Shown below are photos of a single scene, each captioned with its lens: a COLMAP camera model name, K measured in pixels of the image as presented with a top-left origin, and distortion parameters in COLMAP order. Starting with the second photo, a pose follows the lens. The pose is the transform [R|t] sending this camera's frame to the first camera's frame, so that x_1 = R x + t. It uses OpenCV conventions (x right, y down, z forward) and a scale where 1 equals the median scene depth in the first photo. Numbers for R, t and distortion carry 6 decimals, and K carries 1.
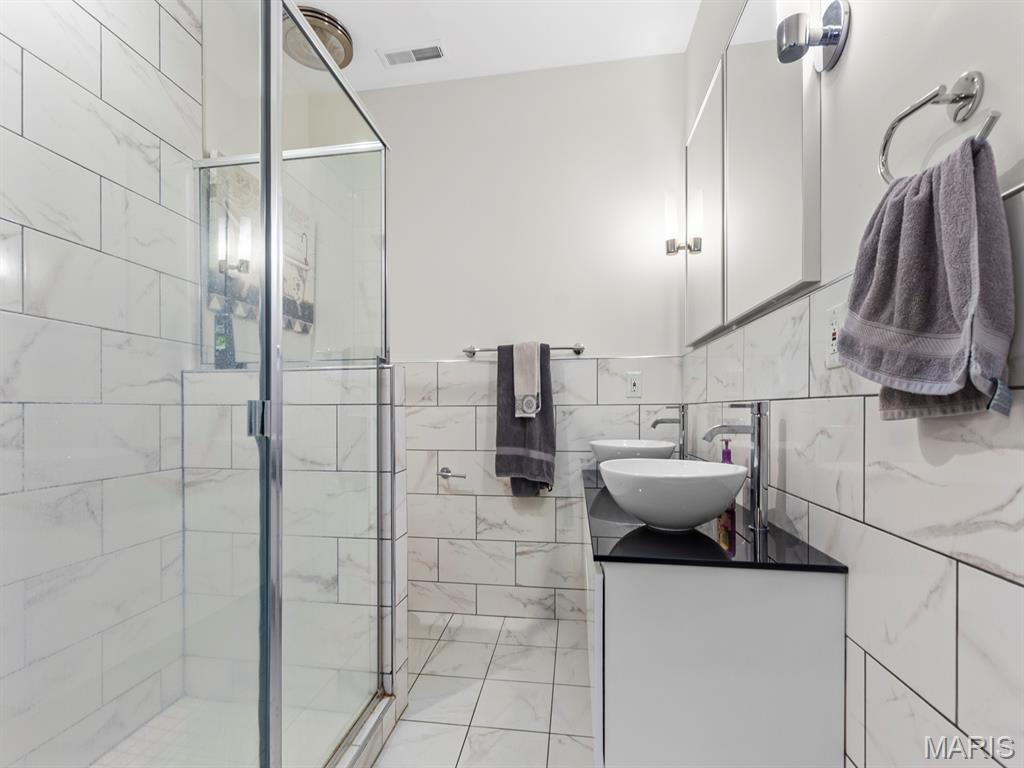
lens RADIAL K [[446.1, 0, 508.8], [0, 446.1, 411.1], [0, 0, 1]] dist [-0.001733, -0.000275]
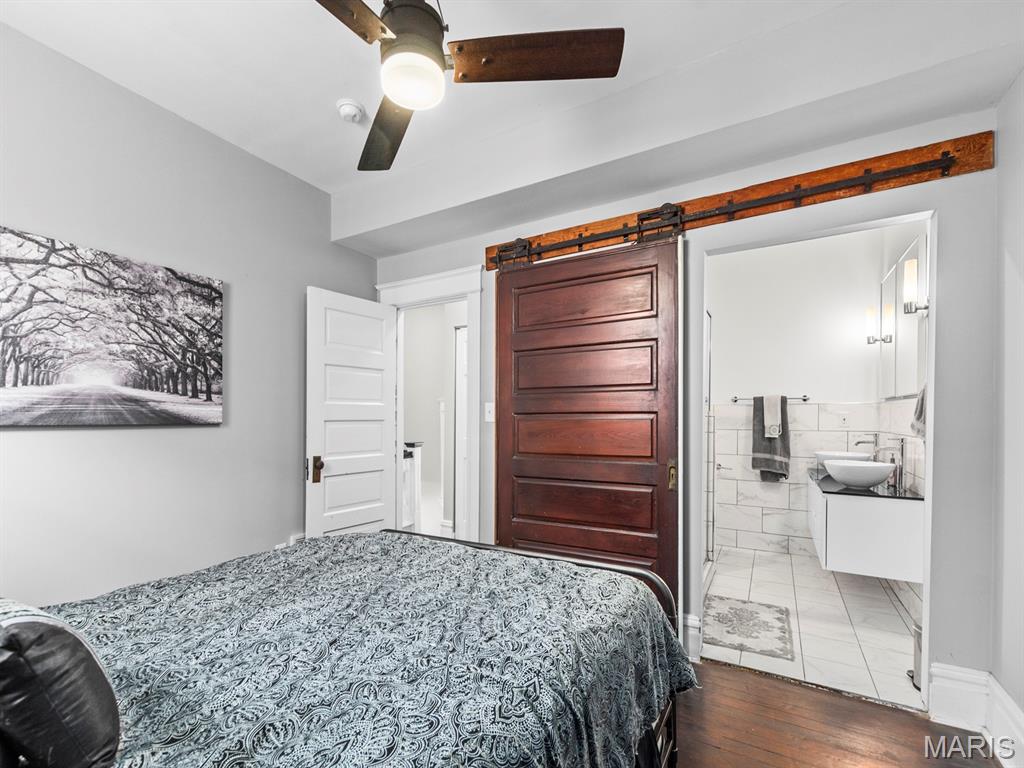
lens RADIAL K [[446.1, 0, 516.6], [0, 446.1, 416.8], [0, 0, 1]] dist [-0.001733, -0.000275]
pose [[0.929925, 0.006814, -0.367685, -0.254084], [-0.005786, 0.999976, 0.003899, -0.068683], [0.367703, -0.001498, 0.929942, -1.034532]]
